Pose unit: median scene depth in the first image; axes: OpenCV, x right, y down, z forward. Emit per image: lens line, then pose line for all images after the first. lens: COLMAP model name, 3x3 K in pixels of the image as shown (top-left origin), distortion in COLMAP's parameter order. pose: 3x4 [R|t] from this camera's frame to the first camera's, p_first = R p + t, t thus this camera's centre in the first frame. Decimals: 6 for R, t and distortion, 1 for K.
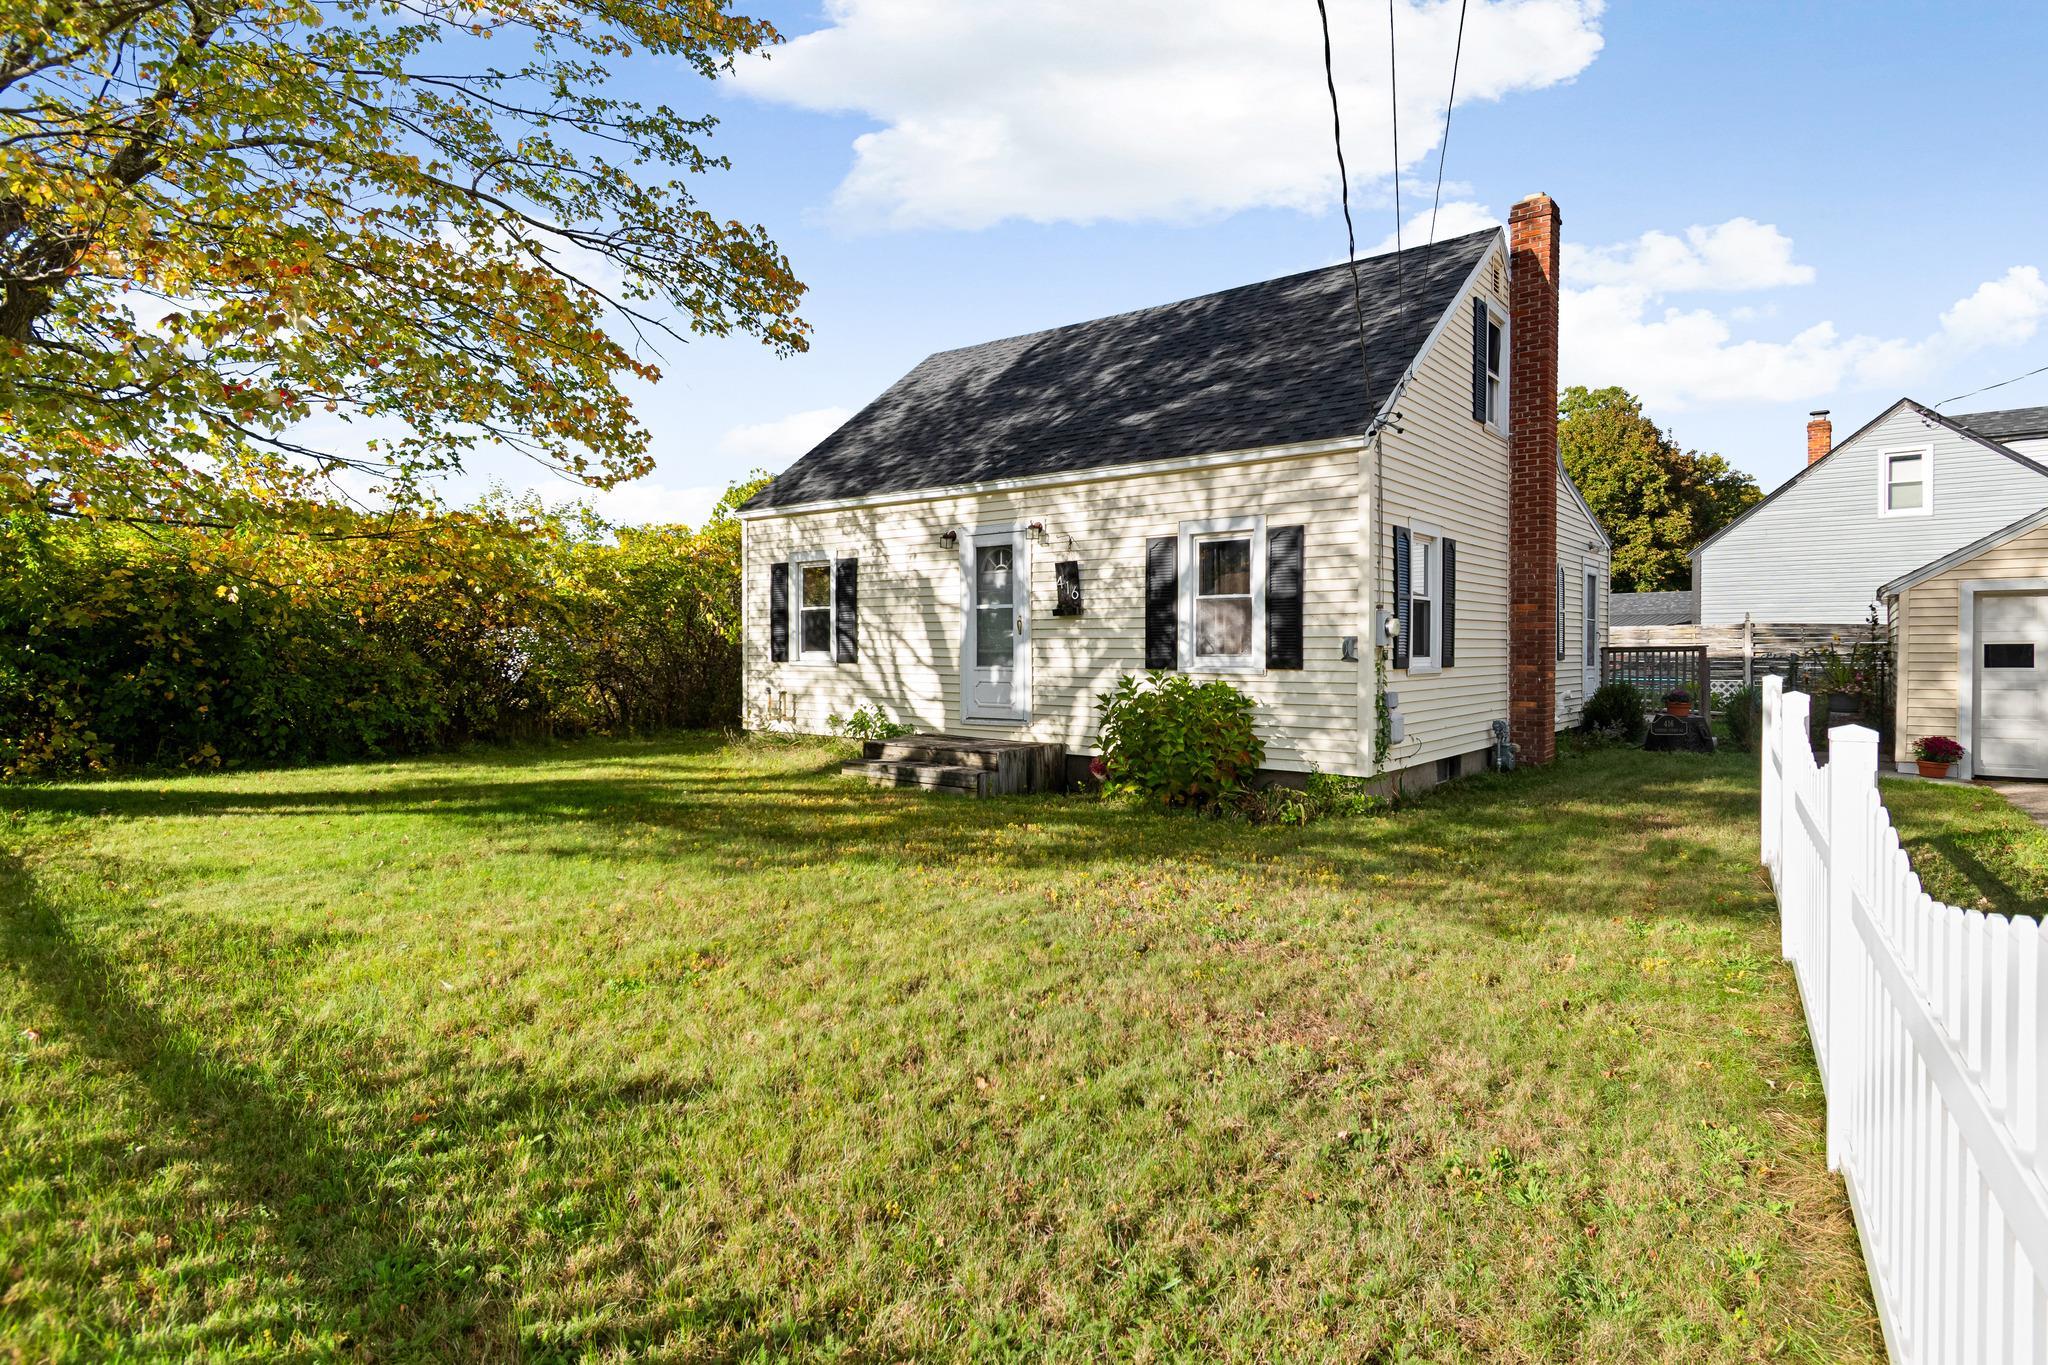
lens RADIAL K [[1087.6, 0, 1024.0], [0, 1087.6, 682.5], [0, 0, 1]] dist [-0.002086, -0.001086]
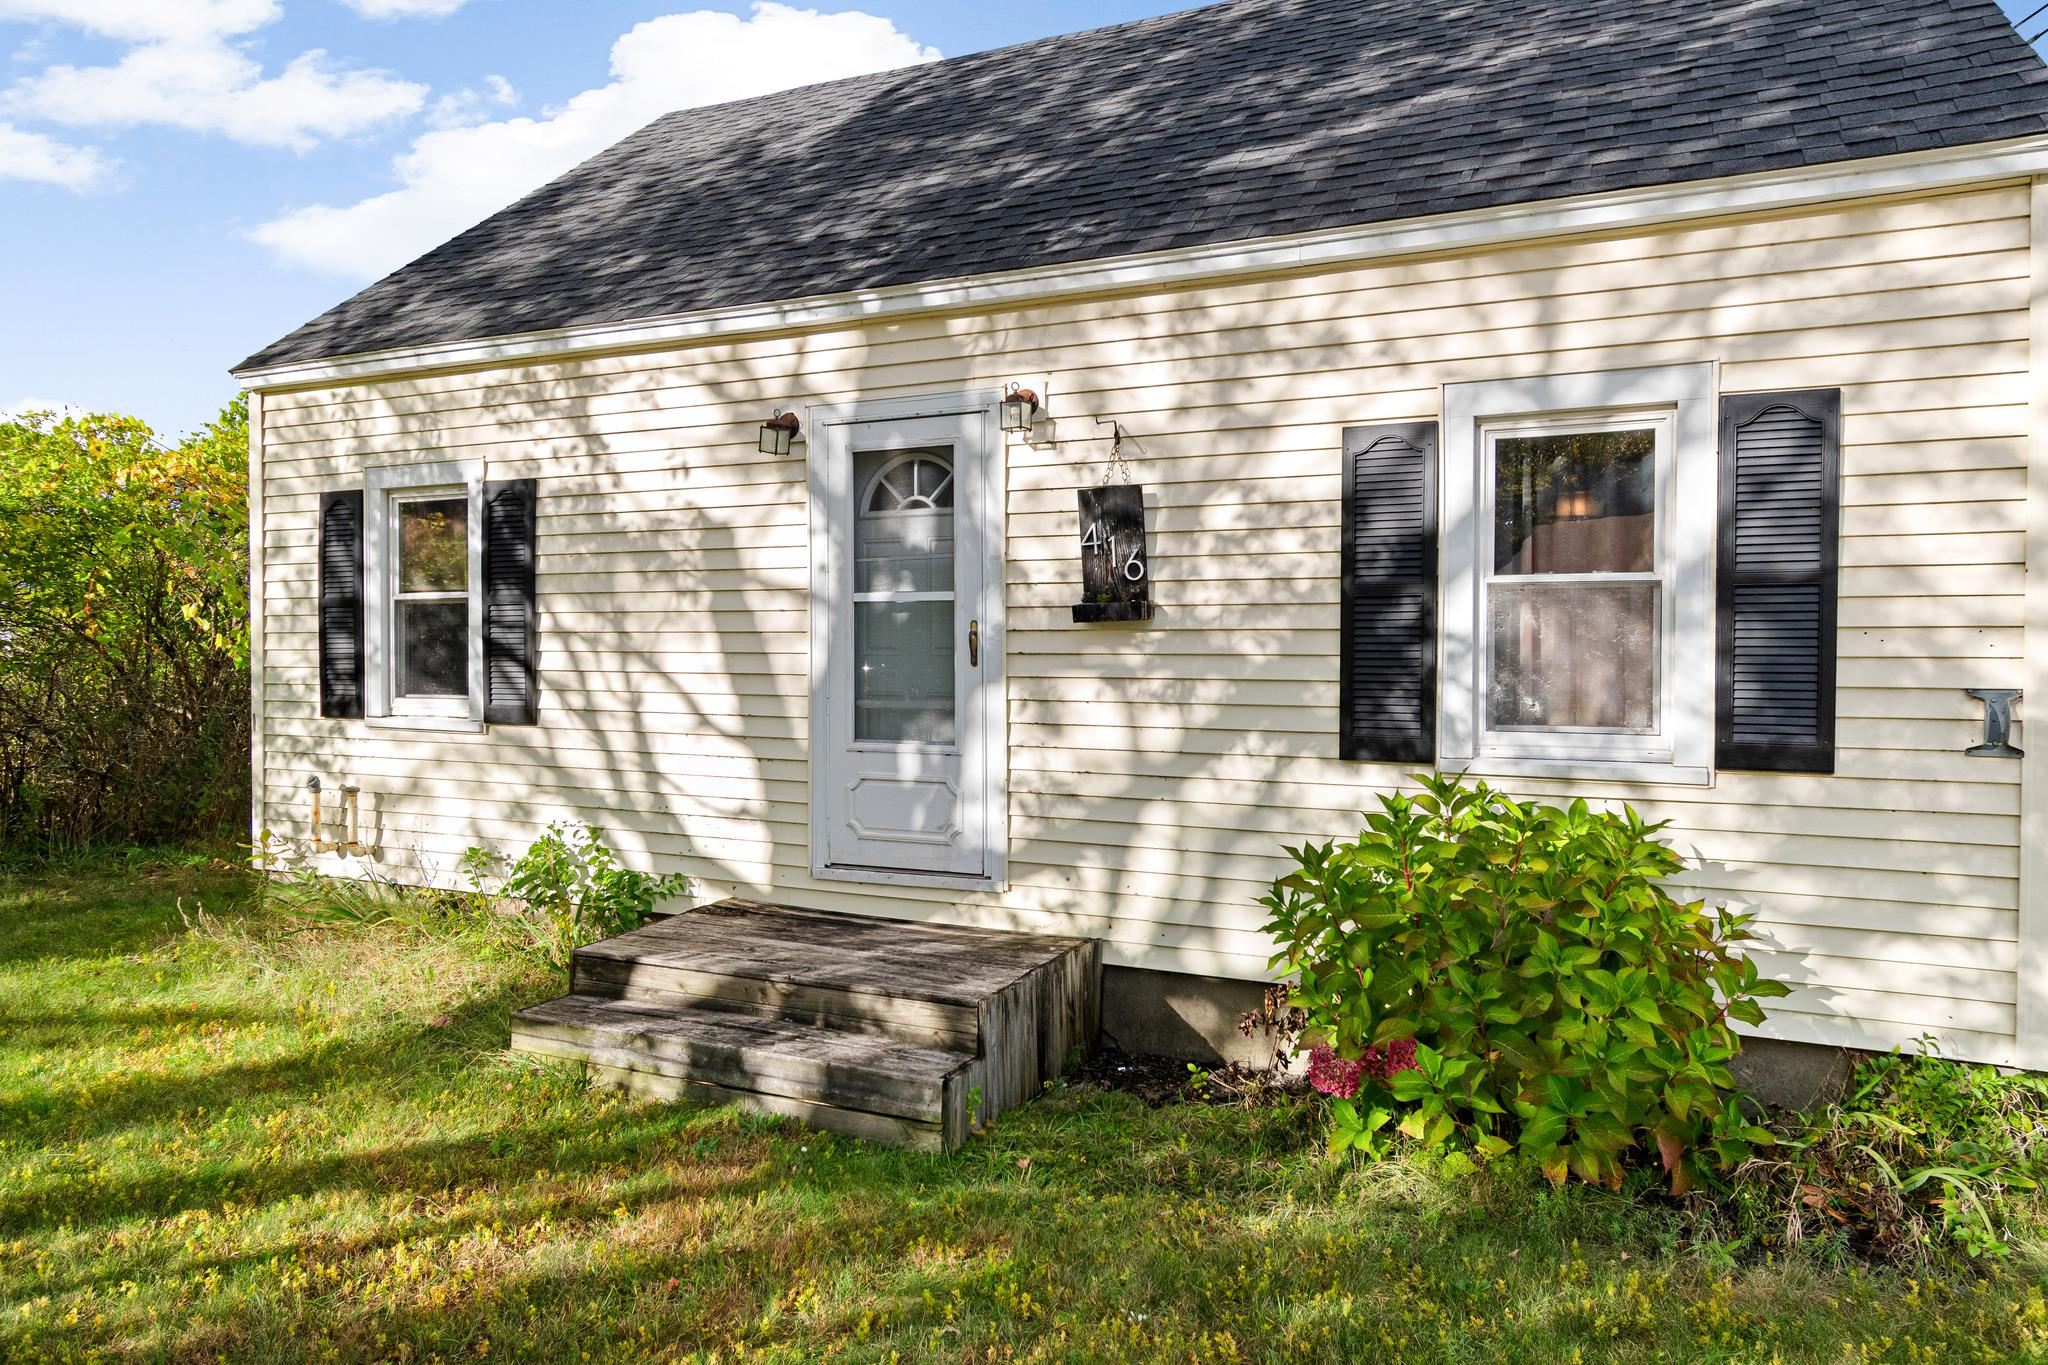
lens RADIAL K [[1319.2, 0, 1032.1], [0, 1319.2, 672.2], [0, 0, 1]] dist [0.005057, 0.001903]
pose [[0.970226, -0.002797, 0.242185, -0.101077], [0.006328, 0.999885, -0.013802, -0.033064], [-0.242119, 0.014924, 0.970132, 0.497744]]
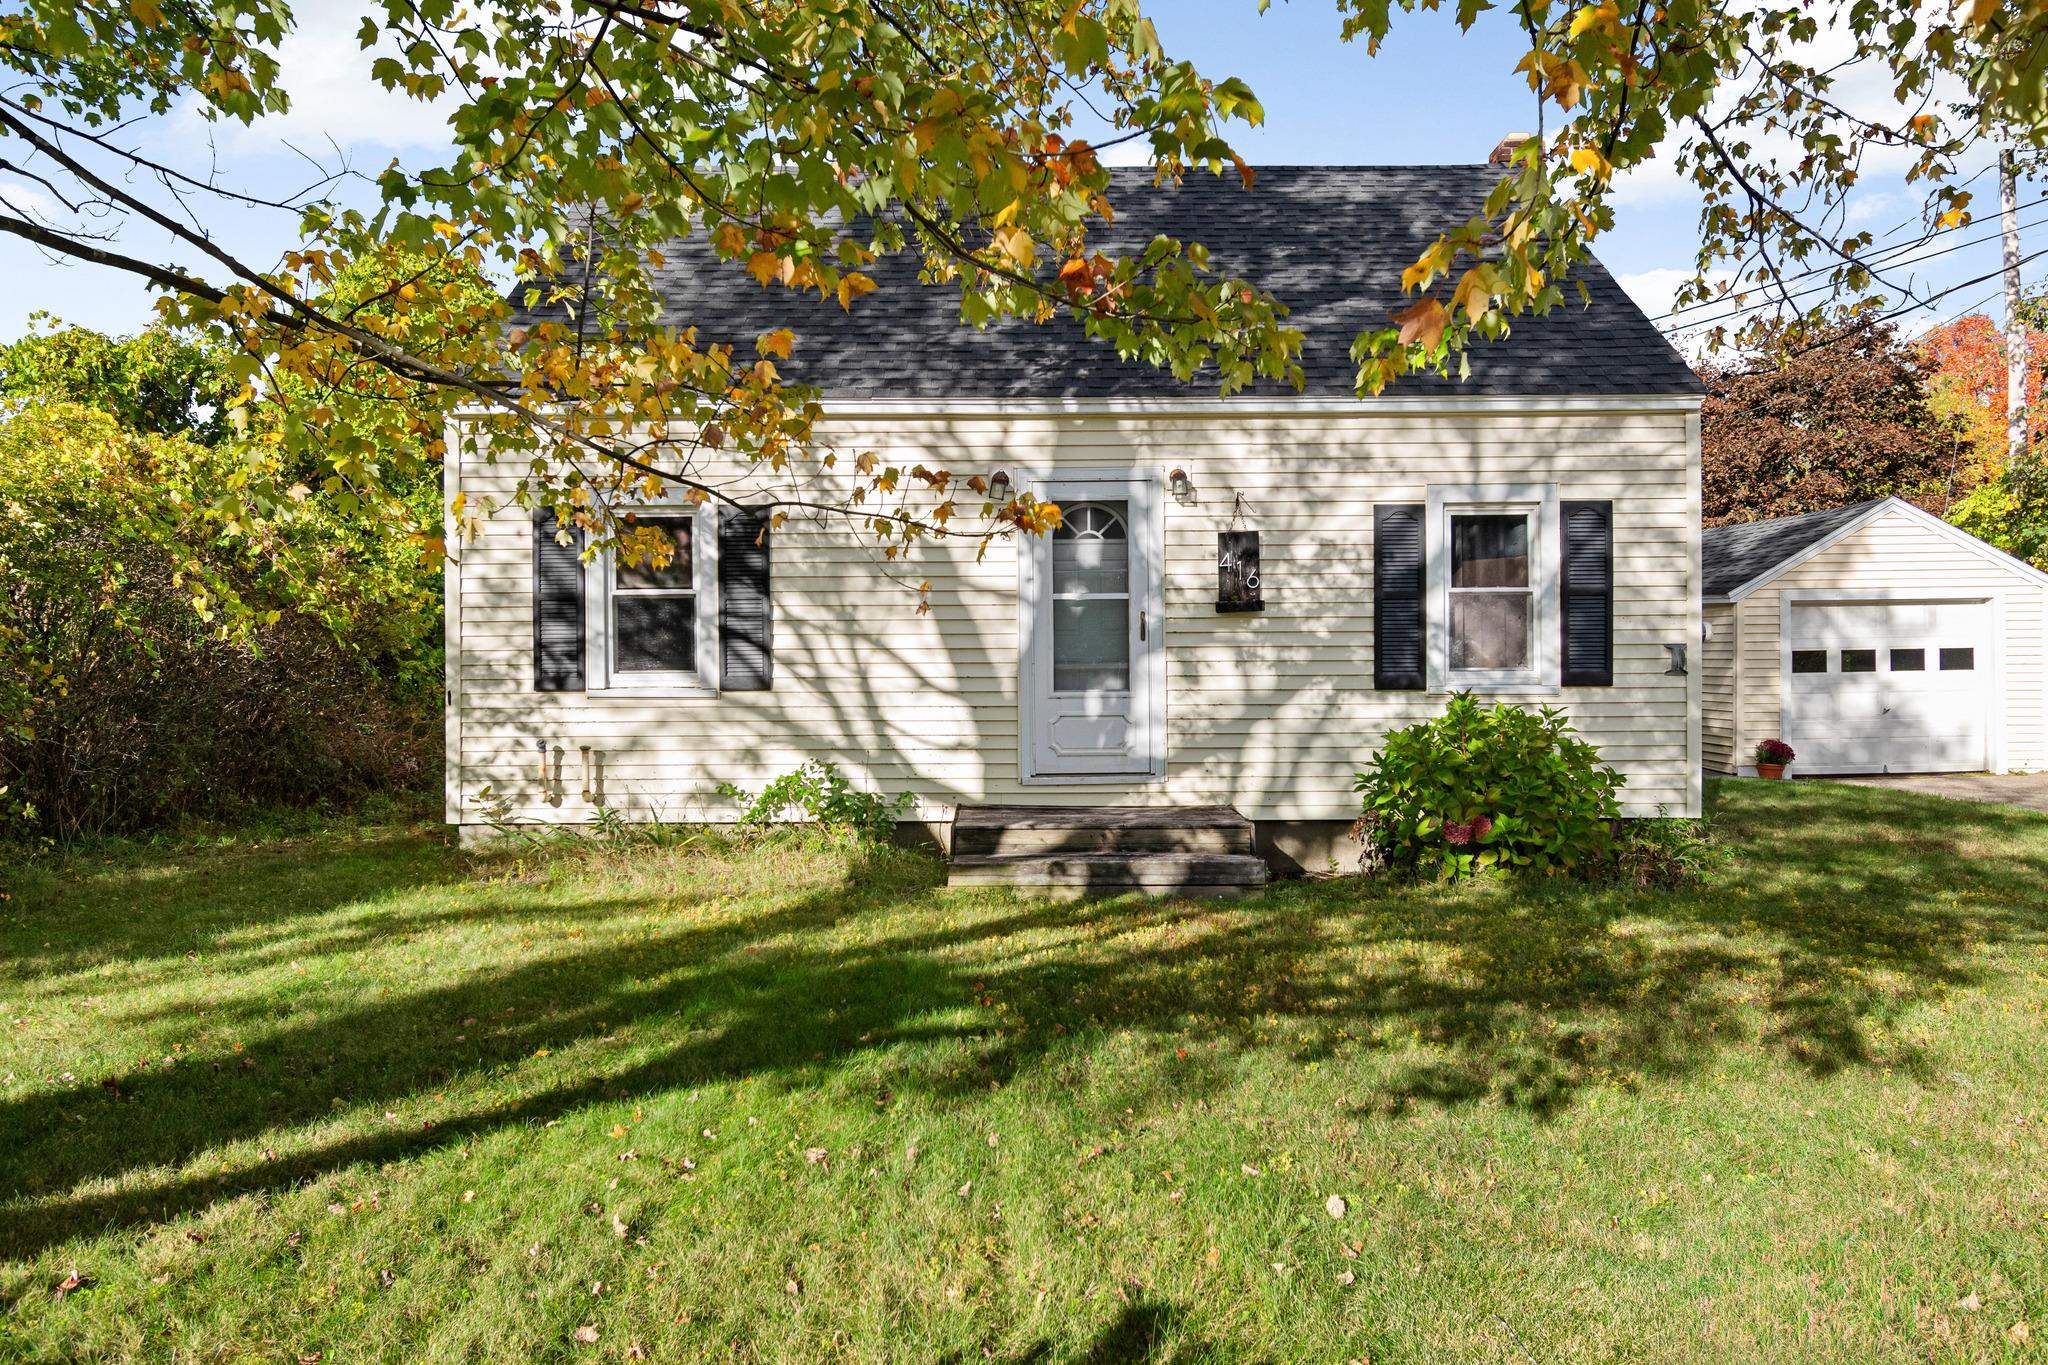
lens RADIAL K [[1429.3, 0, 1028.6], [0, 1429.3, 649.4], [0, 0, 1]] dist [0.006157, -0.016943]
pose [[0.783007, -0.002629, 0.622008, -0.564819], [0.025896, 0.999262, -0.028376, -0.015726], [-0.621474, 0.038326, 0.782497, 0.368035]]
